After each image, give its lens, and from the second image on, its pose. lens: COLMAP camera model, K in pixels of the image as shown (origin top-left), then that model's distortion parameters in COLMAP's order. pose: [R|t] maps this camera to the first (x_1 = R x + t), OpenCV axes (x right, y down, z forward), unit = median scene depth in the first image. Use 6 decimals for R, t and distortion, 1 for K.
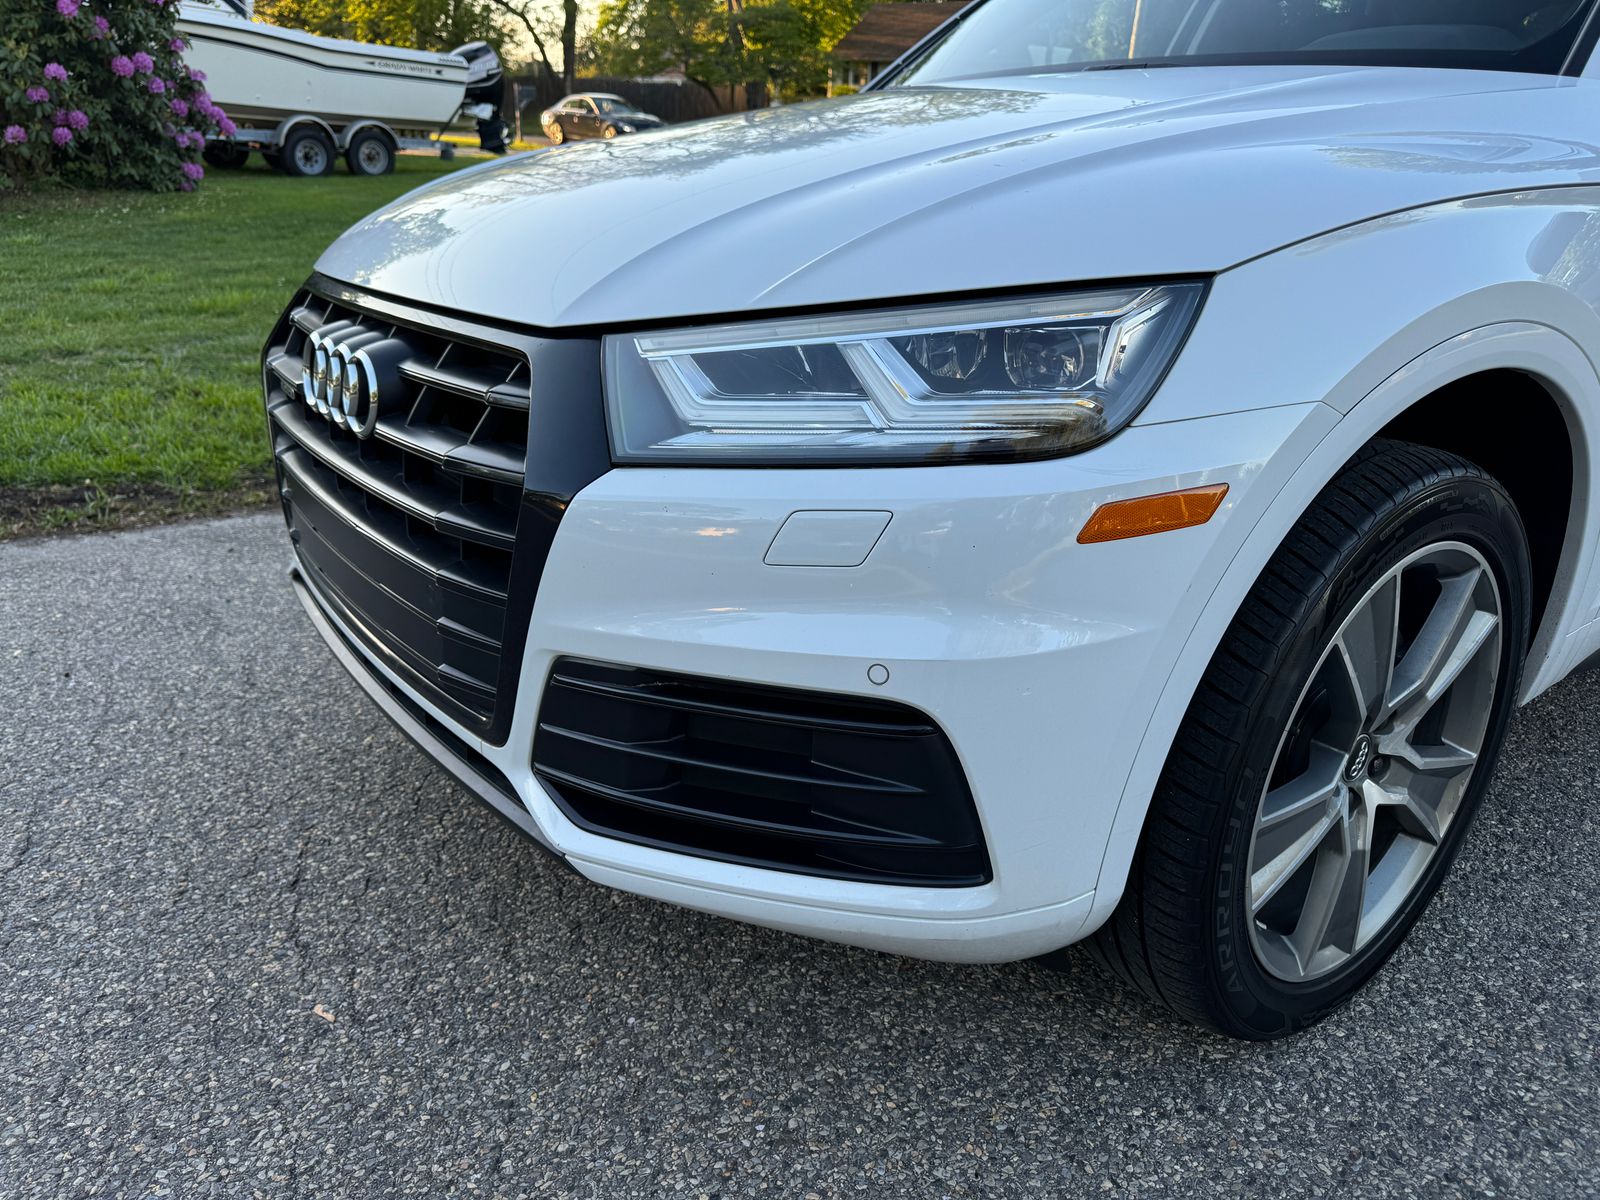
lens RADIAL K [[1139.1, 0, 808.3], [0, 1139.1, 613.7], [0, 0, 1]] dist [0.012751, -0.017551]
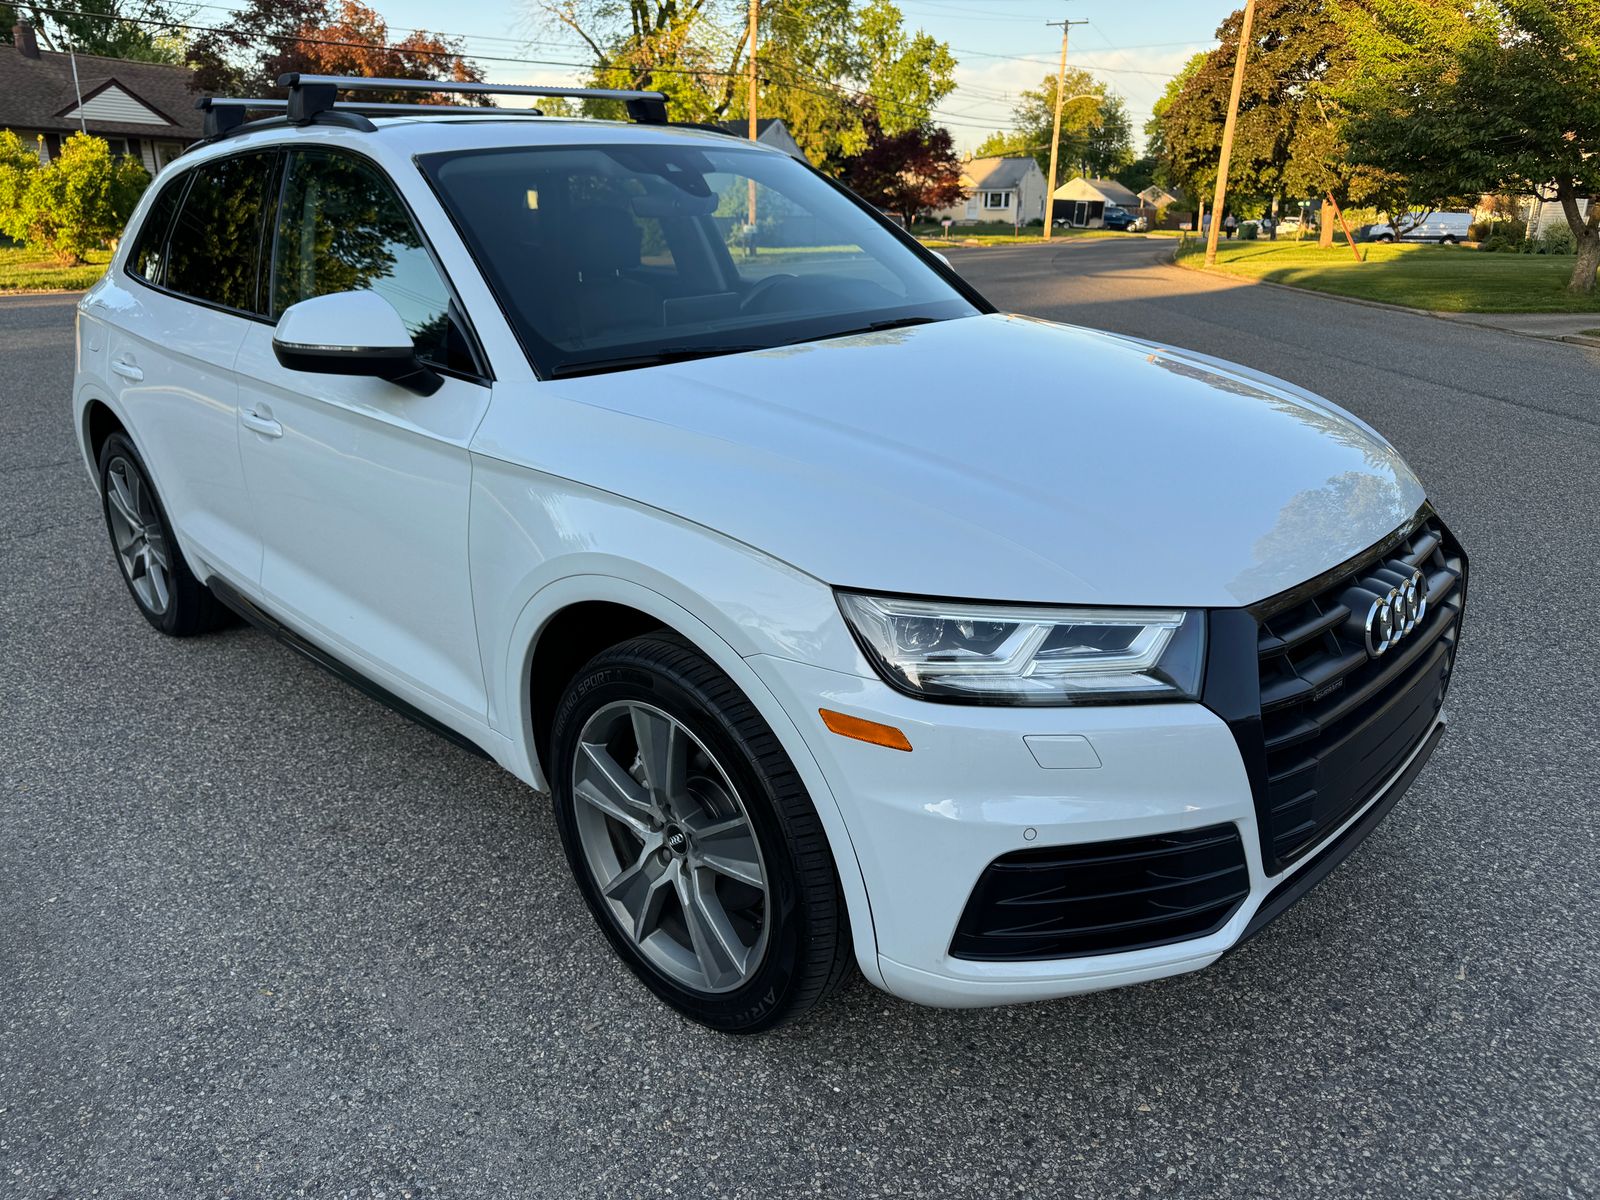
lens RADIAL K [[1139.1, 0, 806.7], [0, 1139.1, 593.4], [0, 0, 1]] dist [0.012751, -0.017551]
pose [[-0.156046, -0.334178, 0.929503, -1.343914], [0.377232, 0.849537, 0.368758, -0.849820], [-0.912878, 0.408182, -0.006504, 1.403444]]
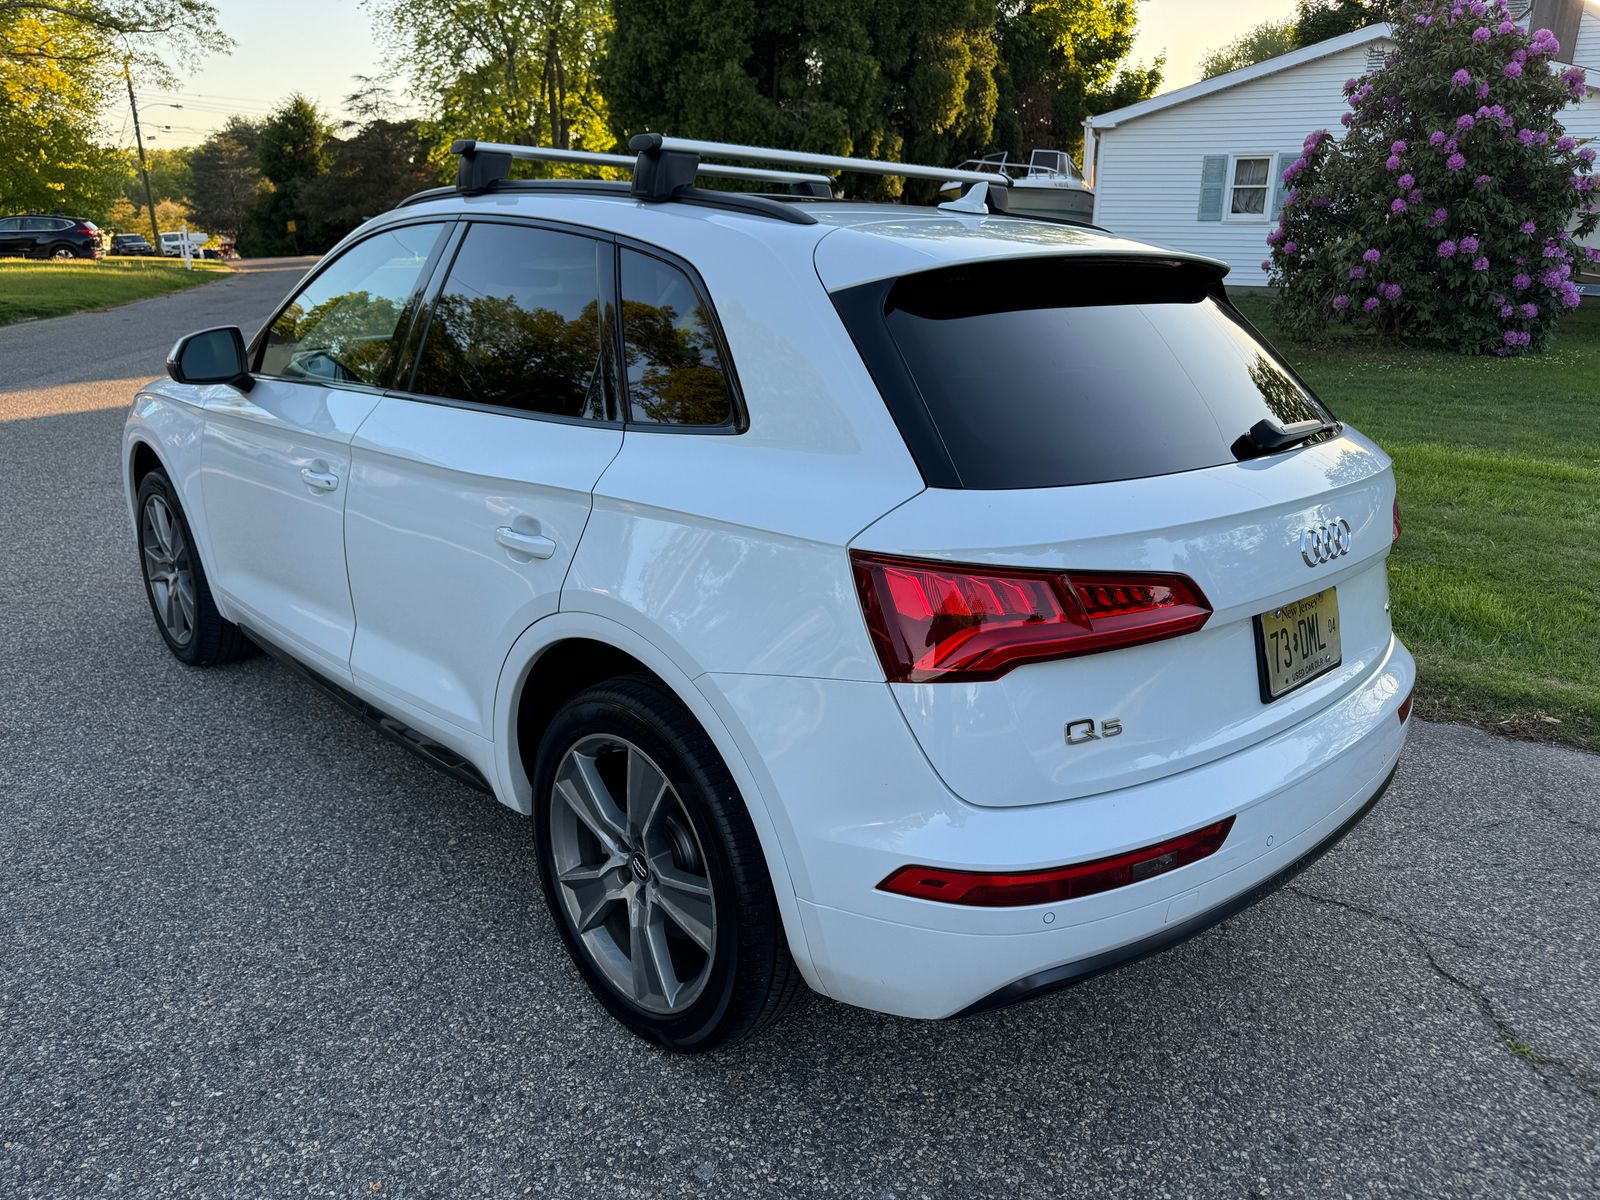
lens RADIAL K [[1139.1, 0, 806.6], [0, 1139.1, 606.9], [0, 0, 1]] dist [0.012751, -0.017551]
pose [[0.125265, 0.291737, -0.948261, 2.959255], [-0.390005, 0.893323, 0.223316, -0.924445], [0.912253, 0.341853, 0.225681, 1.562952]]
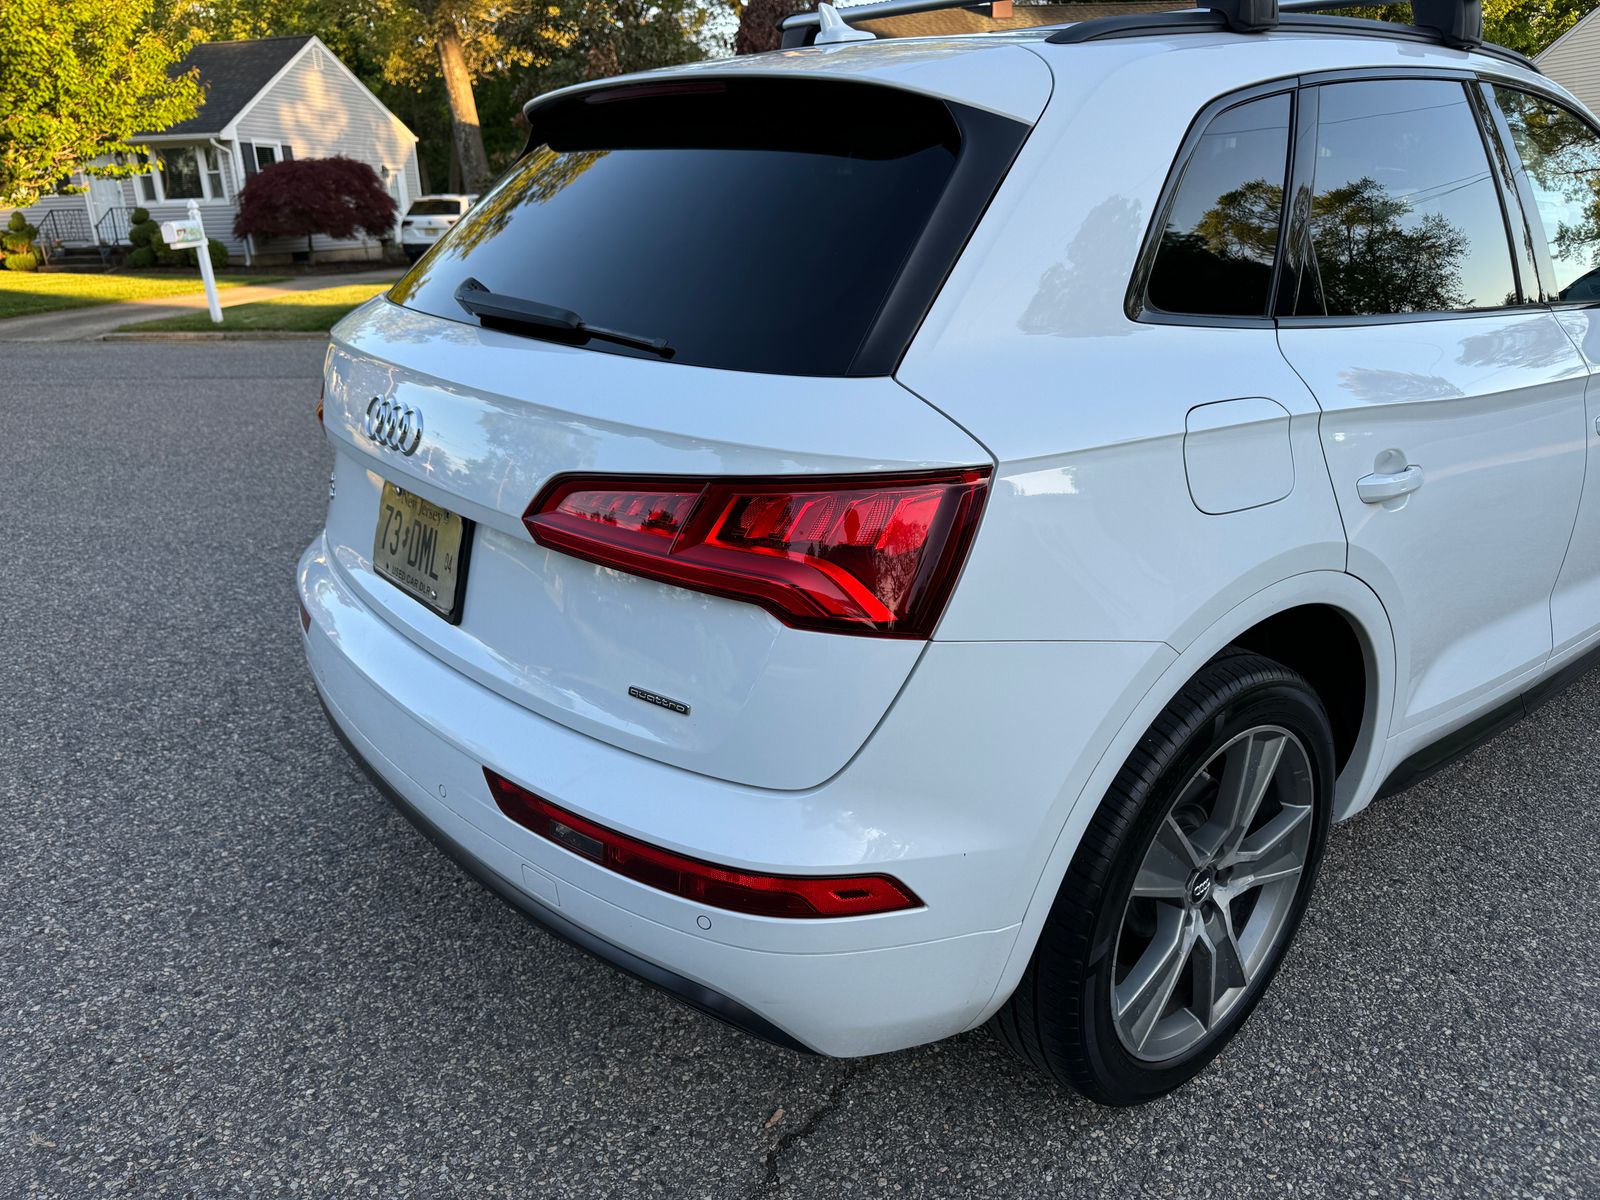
lens RADIAL K [[1139.1, 0, 800.3], [0, 1139.1, 607.0], [0, 0, 1]] dist [0.012751, -0.017551]
pose [[-0.998808, 0.009445, -0.047893, 1.542469], [-0.025188, 0.740702, 0.671361, -1.494566], [0.041816, 0.671767, -0.739581, 3.187333]]
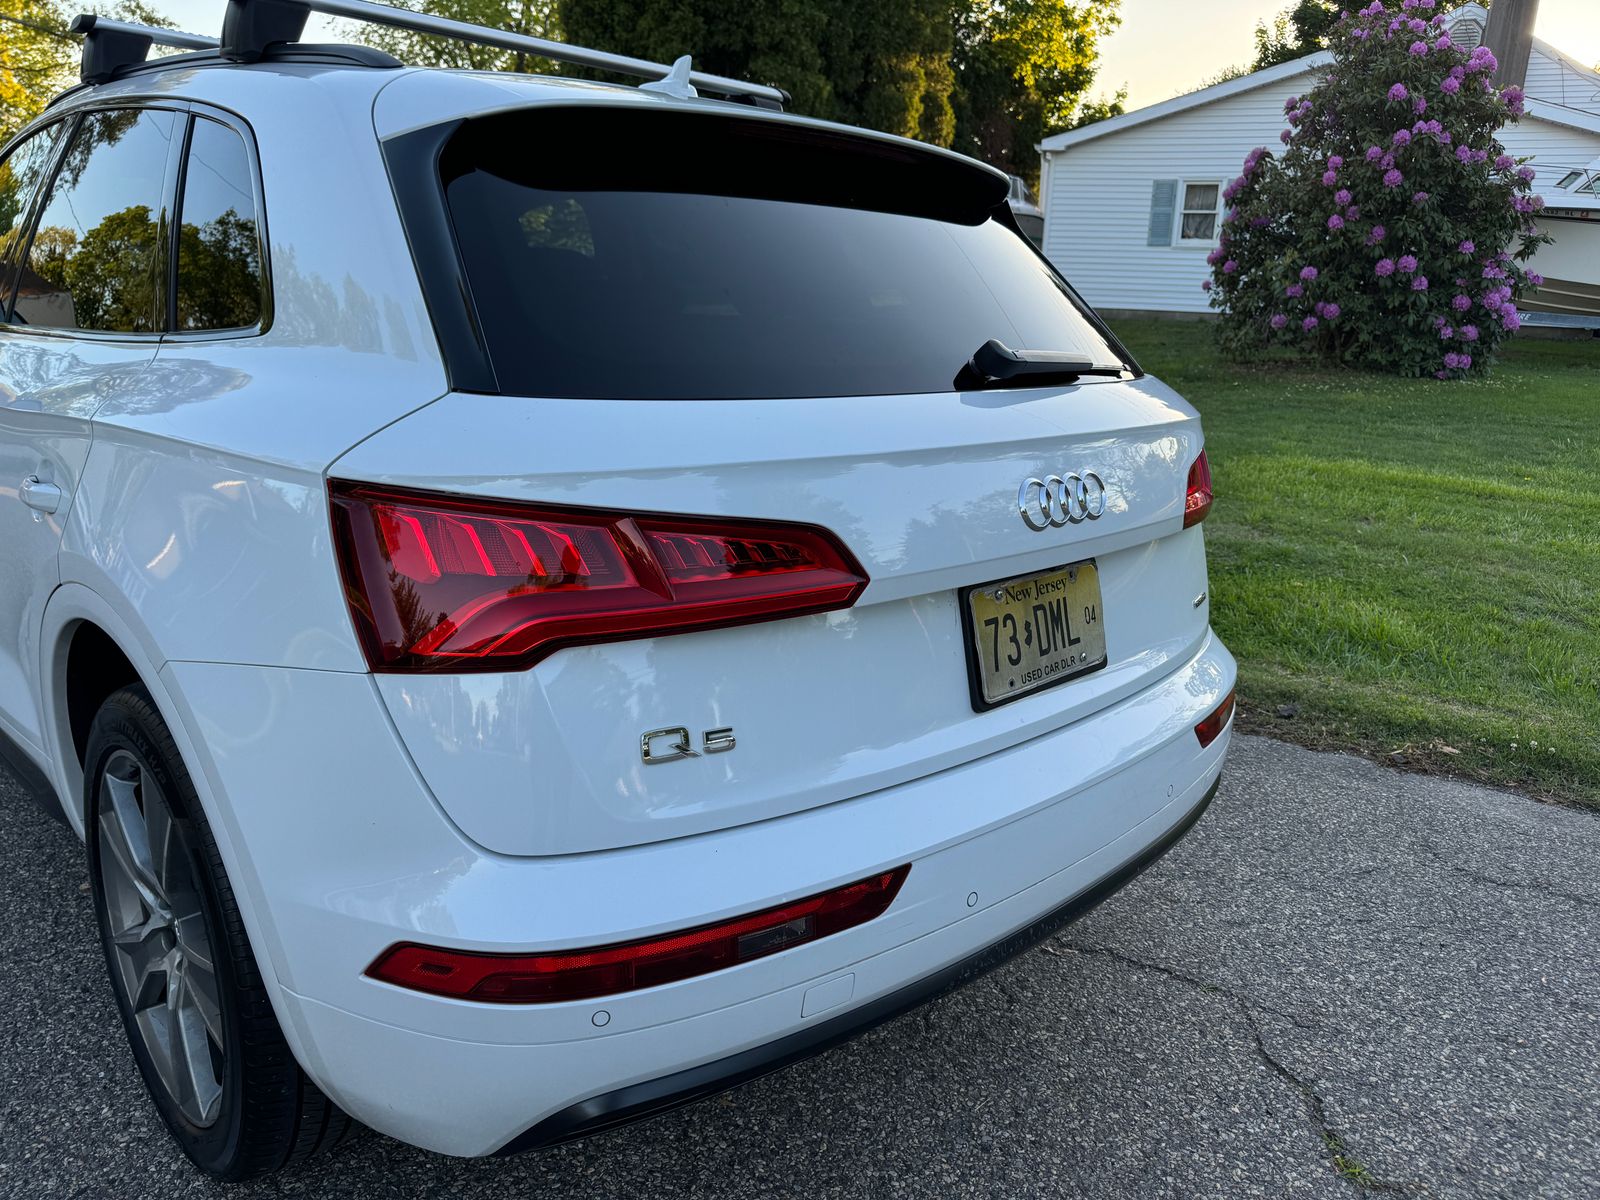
lens RADIAL K [[1139.1, 0, 807.4], [0, 1139.1, 606.0], [0, 0, 1]] dist [0.012751, -0.017551]
pose [[0.144215, 0.267449, -0.952719, 2.712872], [-0.405618, 0.894160, 0.189611, -0.943208], [0.902594, 0.359095, 0.237434, 1.951105]]
